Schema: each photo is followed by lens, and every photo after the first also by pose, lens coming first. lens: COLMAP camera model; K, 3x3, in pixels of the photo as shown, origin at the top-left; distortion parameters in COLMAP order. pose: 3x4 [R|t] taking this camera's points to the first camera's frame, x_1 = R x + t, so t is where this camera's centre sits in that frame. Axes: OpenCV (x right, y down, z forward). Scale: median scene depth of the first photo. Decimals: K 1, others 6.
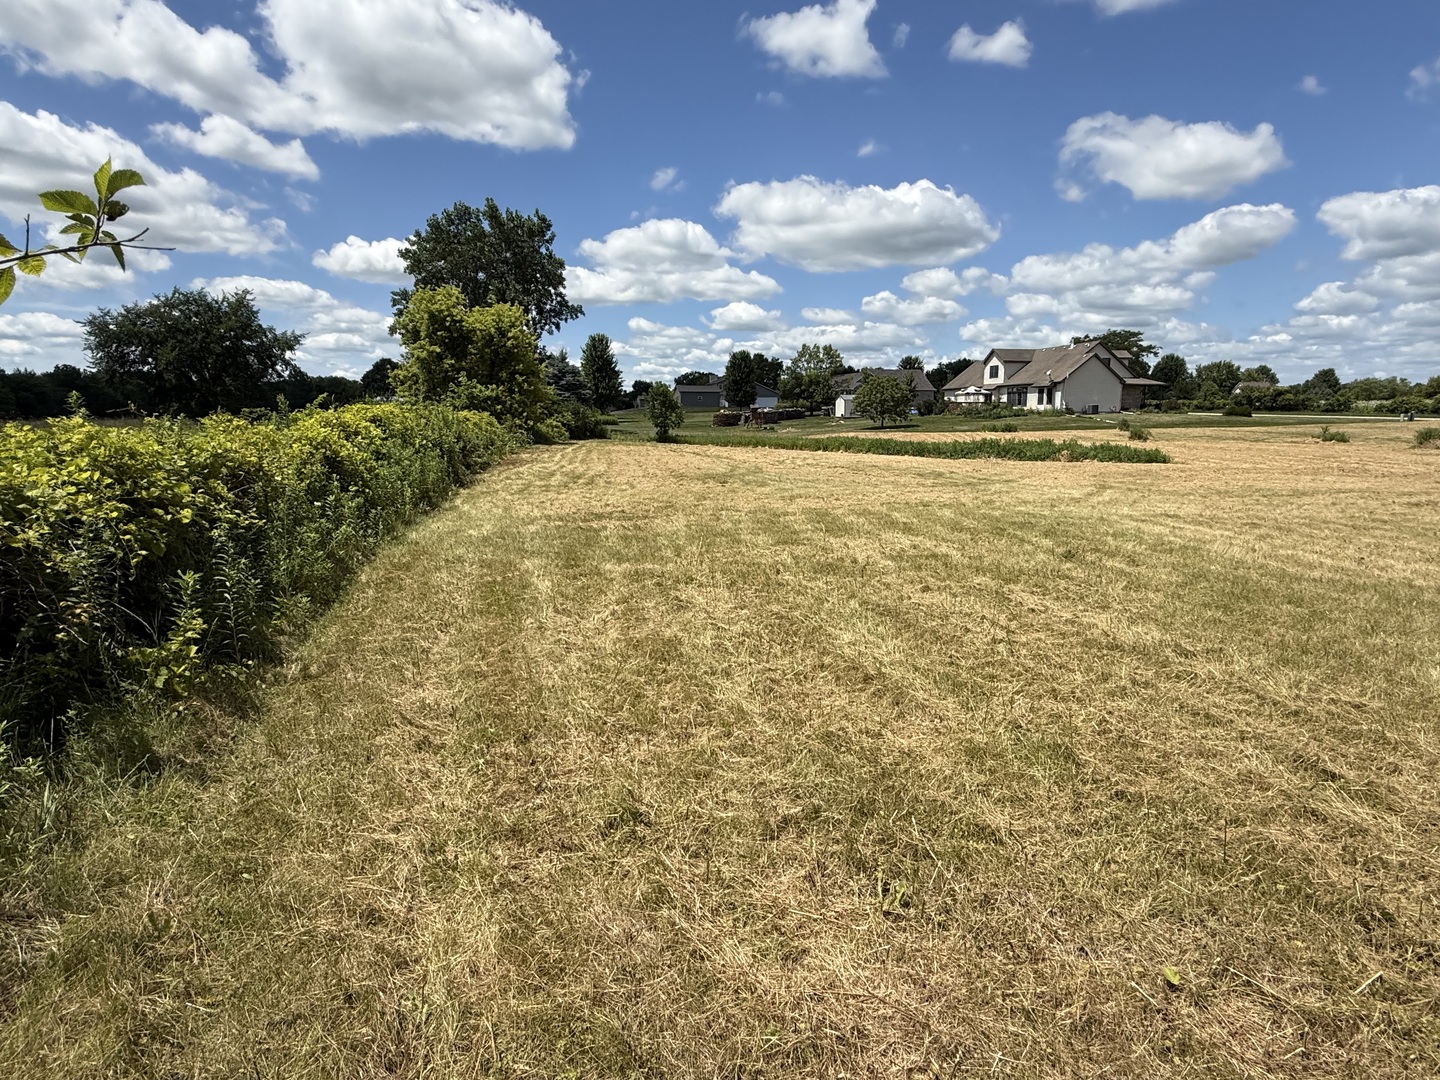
lens RADIAL K [[789.8, 0, 721.8], [0, 789.8, 542.1], [0, 0, 1]] dist [0.014716, -0.004768]
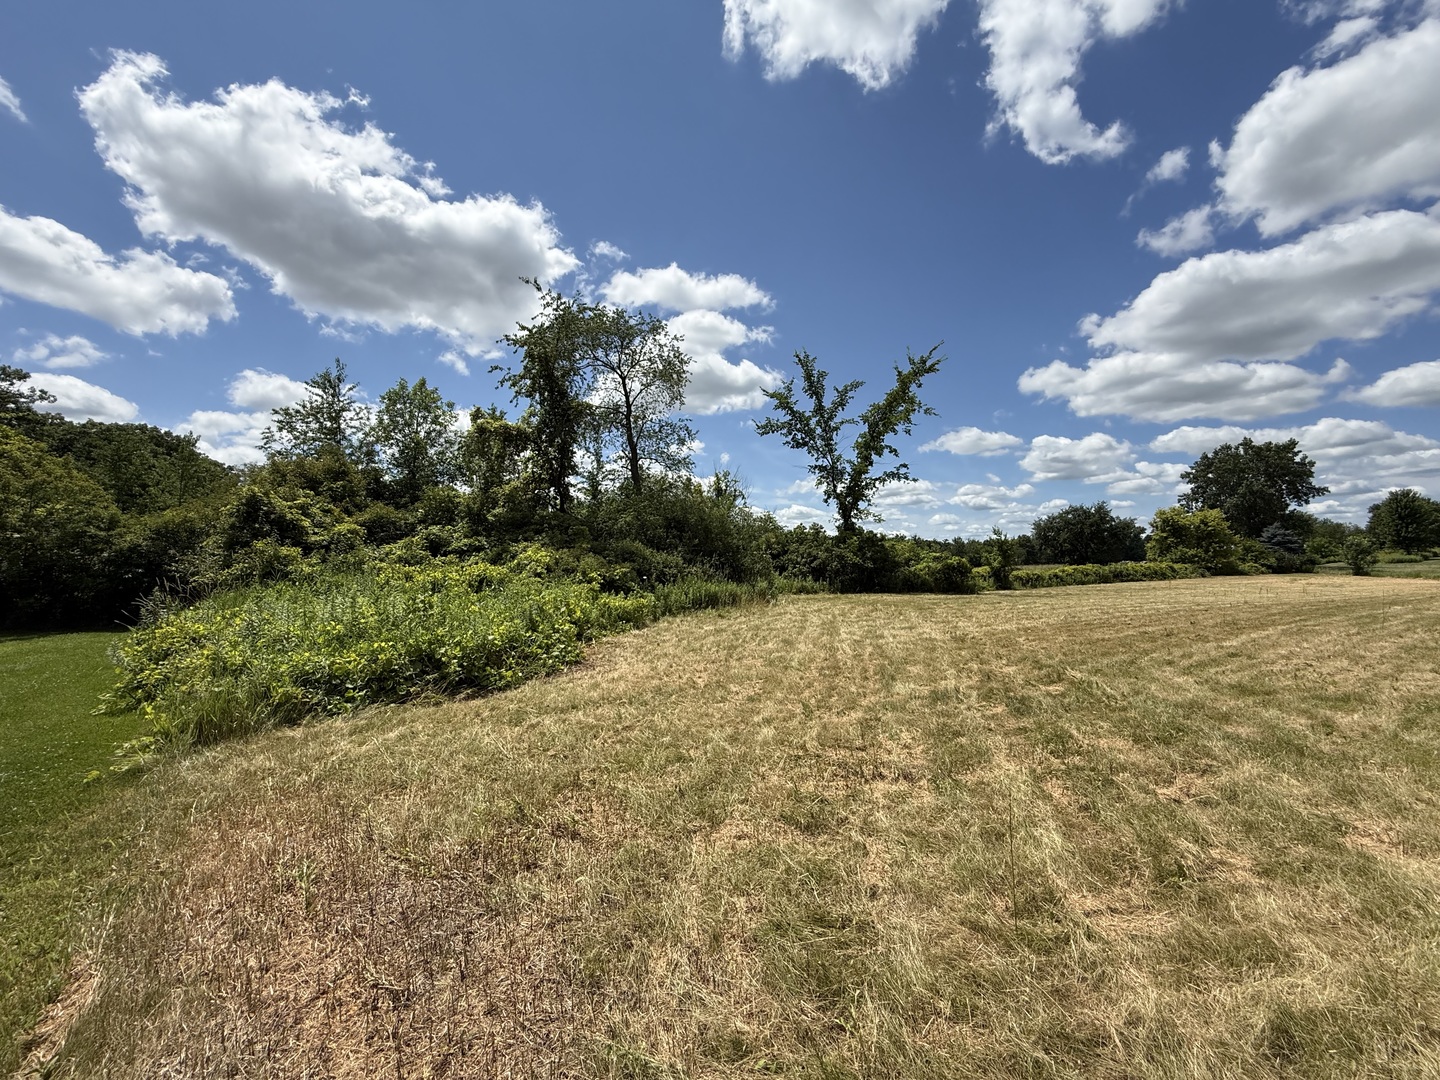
lens RADIAL K [[578.9, 0, 720.9], [0, 578.9, 538.4], [0, 0, 1]] dist [0.000022, 0.000037]
pose [[0.397994, -0.041539, -0.916447, 0.409196], [-0.156254, 0.981308, -0.112337, 0.108649], [0.903983, 0.187908, 0.384064, -0.494646]]
